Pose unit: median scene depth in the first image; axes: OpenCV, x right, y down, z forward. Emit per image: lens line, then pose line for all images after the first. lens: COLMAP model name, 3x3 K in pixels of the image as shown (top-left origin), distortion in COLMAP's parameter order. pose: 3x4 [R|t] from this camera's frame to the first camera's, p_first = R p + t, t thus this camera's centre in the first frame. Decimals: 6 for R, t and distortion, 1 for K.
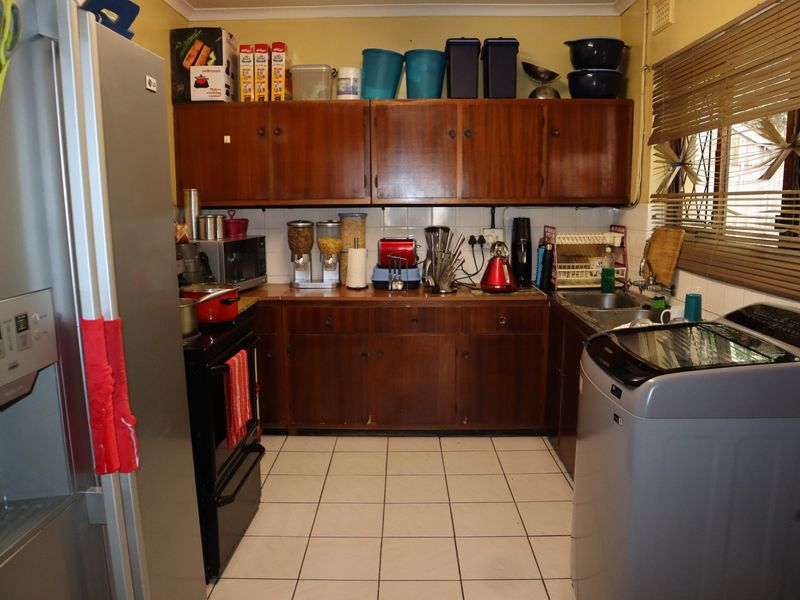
lens RADIAL K [[623.8, 0, 400.0], [0, 623.8, 300.0], [0, 0, 1]] dist [-0.123673, 0.086926]
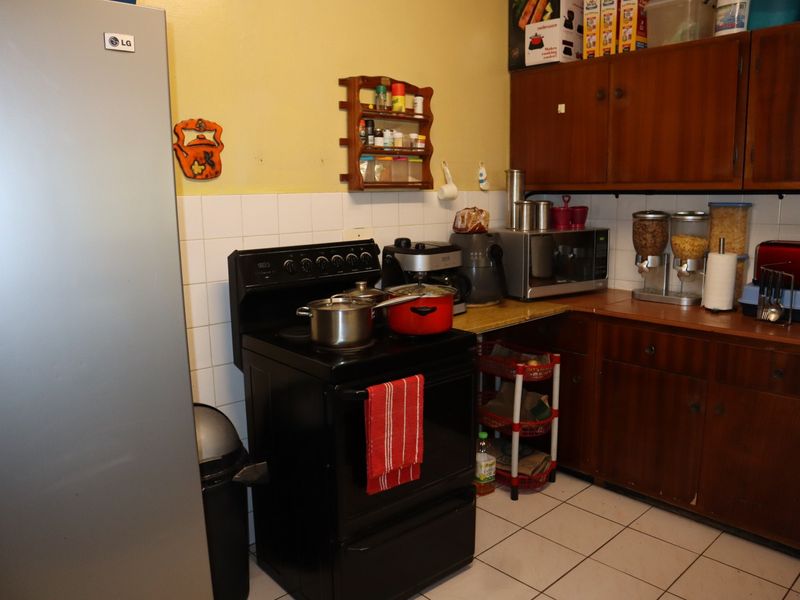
lens RADIAL K [[623.8, 0, 400.0], [0, 623.8, 300.0], [0, 0, 1]] dist [-0.123673, 0.086926]
pose [[0.681157, 0.121440, -0.721996, 0.189852], [-0.102840, 0.992241, 0.069872, -0.043578], [0.724879, 0.026656, 0.688360, 0.287880]]
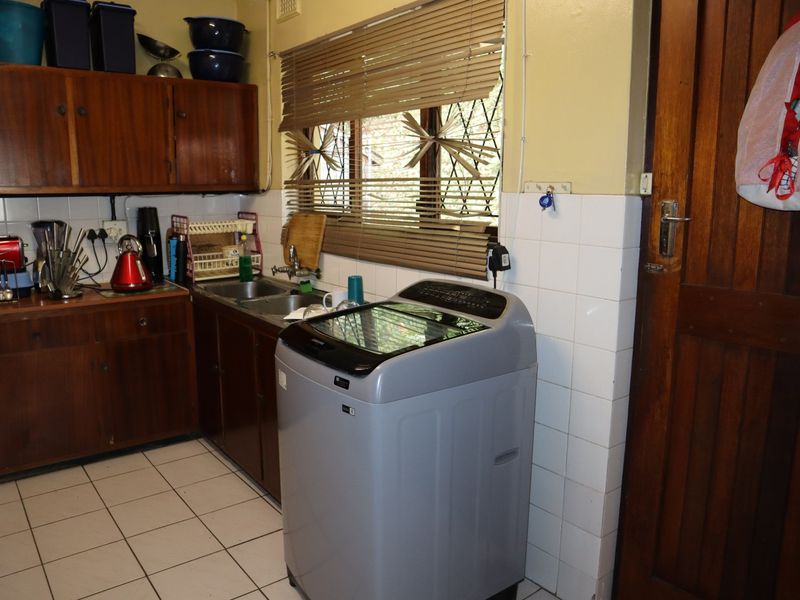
lens RADIAL K [[623.8, 0, 400.0], [0, 623.8, 300.0], [0, 0, 1]] dist [-0.123673, 0.086926]
pose [[0.787474, -0.102096, 0.607833, -0.076797], [0.088781, 0.994690, 0.052055, -0.011987], [-0.609920, 0.012972, 0.792357, 0.068917]]
